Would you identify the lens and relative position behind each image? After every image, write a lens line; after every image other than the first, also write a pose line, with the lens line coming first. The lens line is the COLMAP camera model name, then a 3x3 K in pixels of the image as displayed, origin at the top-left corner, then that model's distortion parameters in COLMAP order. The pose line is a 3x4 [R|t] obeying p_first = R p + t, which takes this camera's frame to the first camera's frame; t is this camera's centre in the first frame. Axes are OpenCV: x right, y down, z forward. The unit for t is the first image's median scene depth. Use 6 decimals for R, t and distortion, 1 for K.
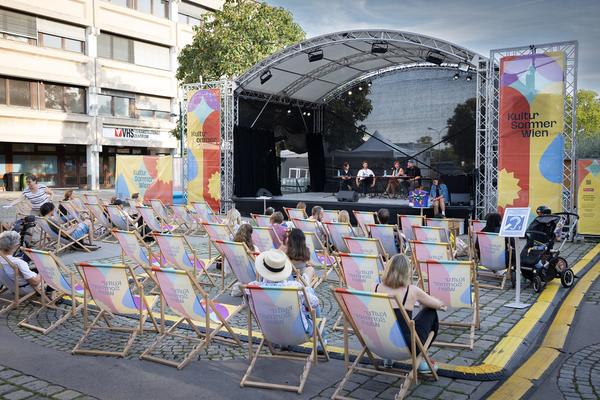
lens RADIAL K [[556.6, 0, 300.0], [0, 556.6, 200.0], [0, 0, 1]] dist [-0.003923, -0.005390]
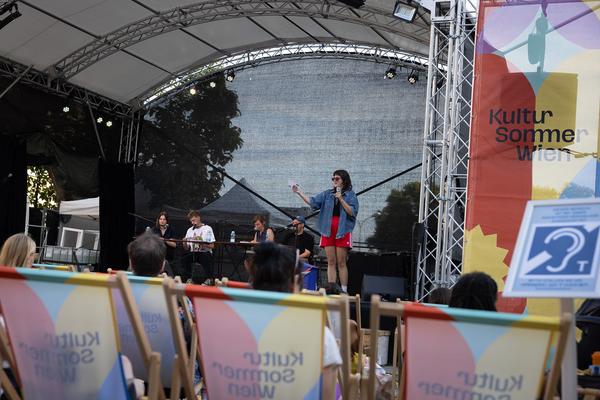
lens RADIAL K [[882.2, 0, 300.0], [0, 882.2, 200.0], [0, 0, 1]] dist [-0.003372, 0.017186]
pose [[0.981263, 0.094322, 0.168007, 0.066584], [-0.068474, 0.985773, -0.153501, 0.031752], [-0.180095, 0.139121, 0.973761, 0.213296]]
